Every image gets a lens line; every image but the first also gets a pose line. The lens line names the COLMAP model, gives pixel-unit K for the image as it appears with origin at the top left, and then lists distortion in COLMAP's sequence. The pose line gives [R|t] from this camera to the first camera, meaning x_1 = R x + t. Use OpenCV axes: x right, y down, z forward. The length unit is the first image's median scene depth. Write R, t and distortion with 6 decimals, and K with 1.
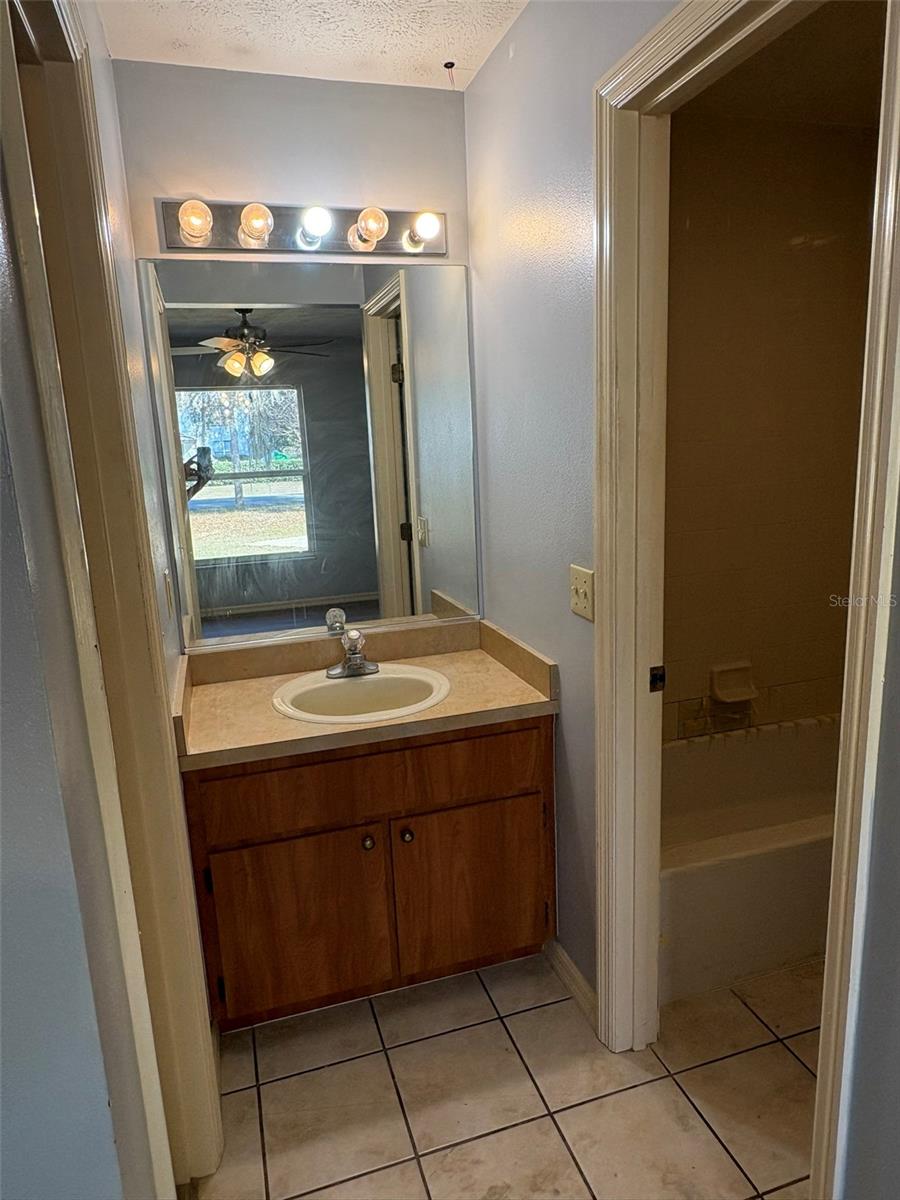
lens RADIAL K [[761.5, 0, 450.0], [0, 761.5, 600.0], [0, 0, 1]] dist [-0.000331, 0.000257]
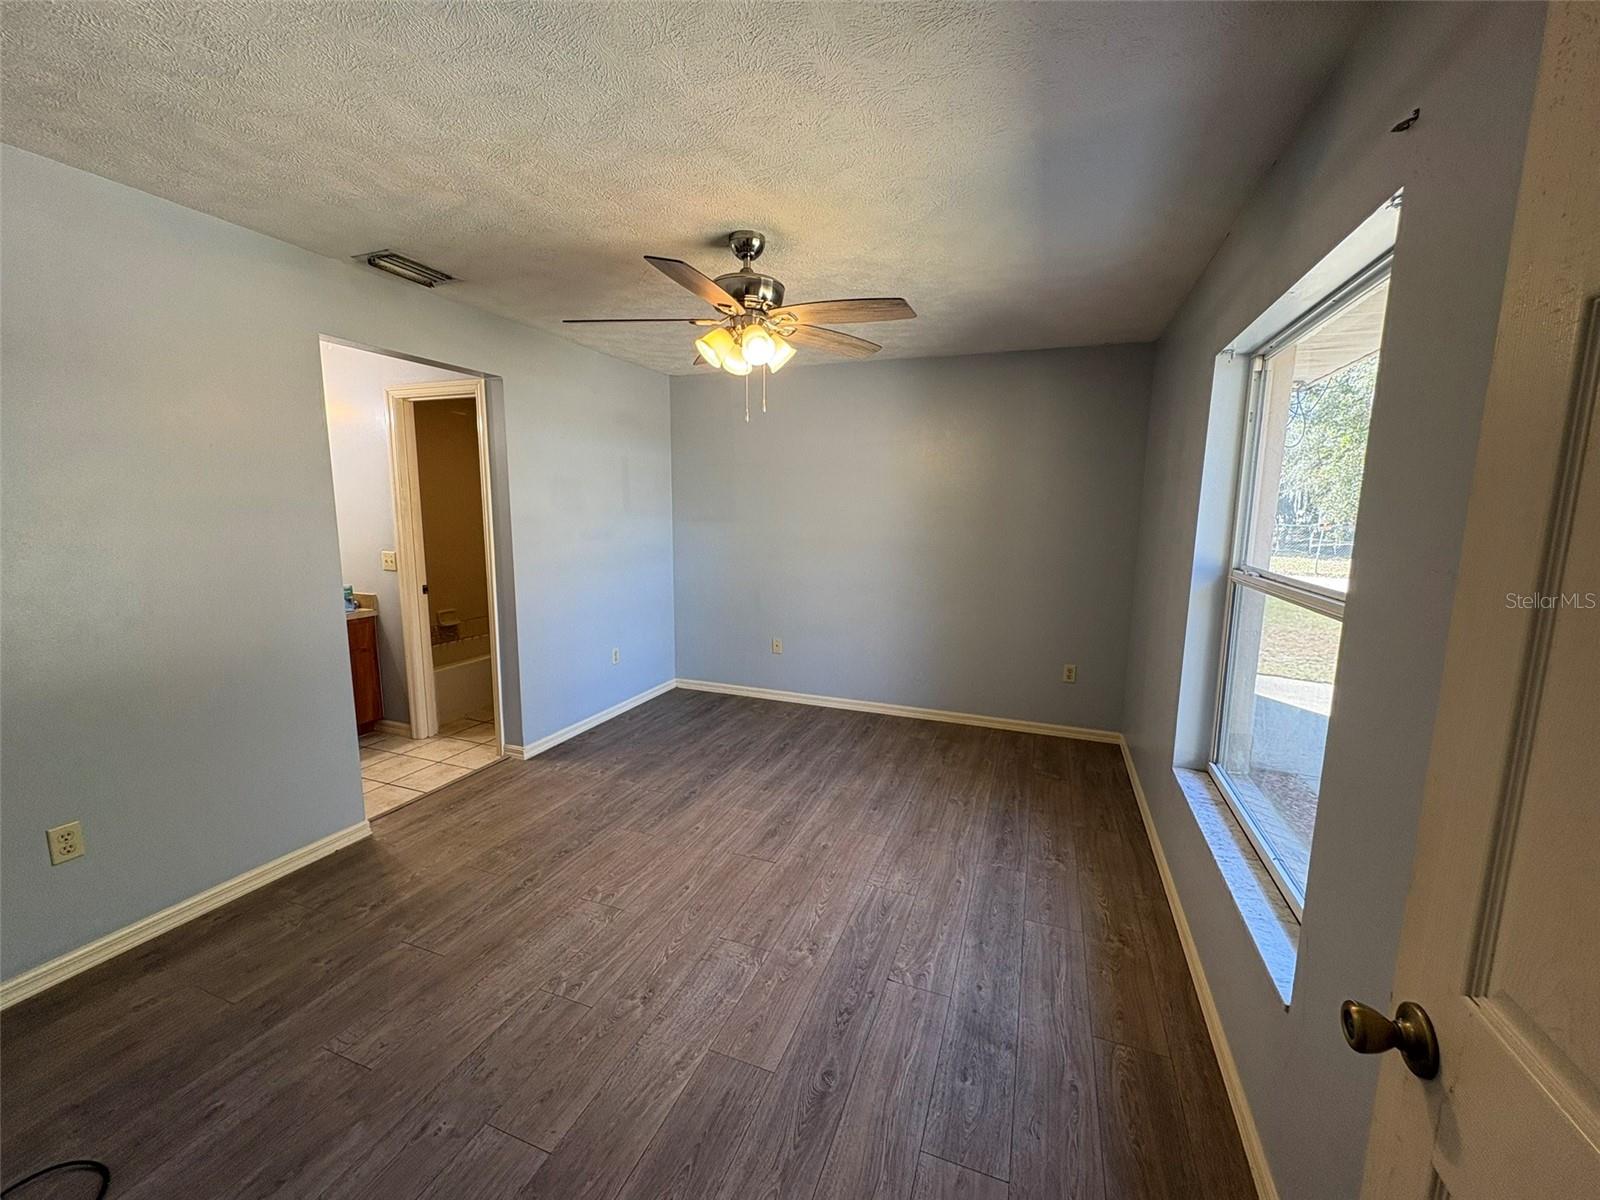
lens RADIAL K [[638.5, 0, 800.0], [0, 638.5, 600.0], [0, 0, 1]] dist [-0.003405, 0.002772]
pose [[0.618055, -0.066071, 0.783353, -0.619491], [0.124790, 0.992073, -0.014782, 0.300933], [-0.776167, 0.106891, 0.621401, -1.317887]]
